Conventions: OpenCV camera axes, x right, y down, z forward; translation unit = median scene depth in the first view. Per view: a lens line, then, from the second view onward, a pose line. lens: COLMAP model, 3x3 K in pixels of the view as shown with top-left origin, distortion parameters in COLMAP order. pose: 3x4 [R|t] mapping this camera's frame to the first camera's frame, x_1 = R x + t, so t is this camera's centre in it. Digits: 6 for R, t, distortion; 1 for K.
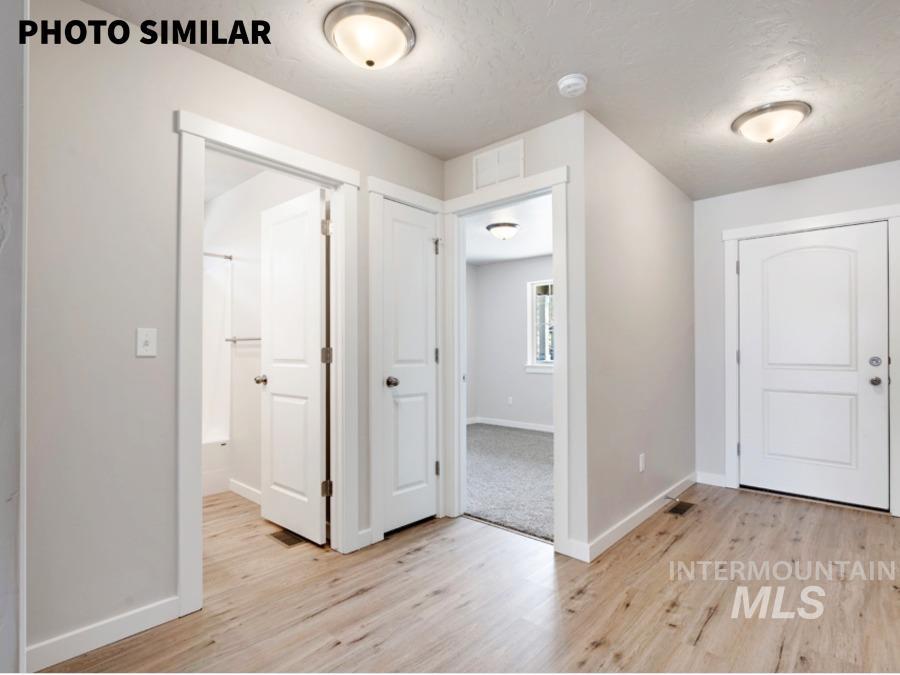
lens RADIAL K [[467.1, 0, 446.7], [0, 467.1, 345.0], [0, 0, 1]] dist [-0.005087, 0.000129]
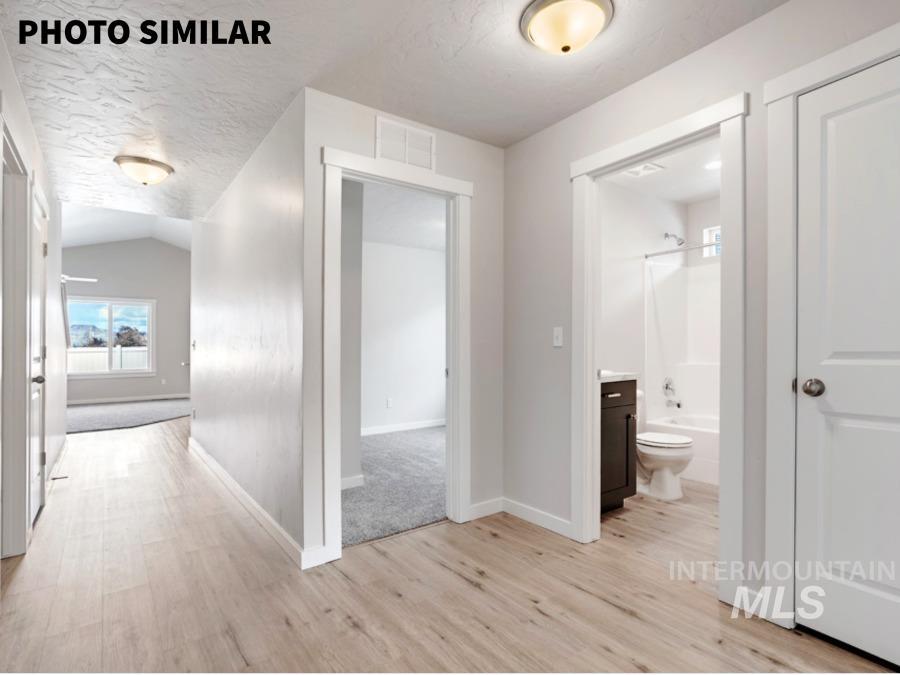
lens RADIAL K [[467.1, 0, 449.3], [0, 467.1, 341.6], [0, 0, 1]] dist [-0.005087, 0.000129]
pose [[-0.207593, -0.011391, -0.978149, 0.717432], [0.025005, 0.999544, -0.016947, 0.020329], [0.977896, -0.027977, -0.207213, 0.816029]]
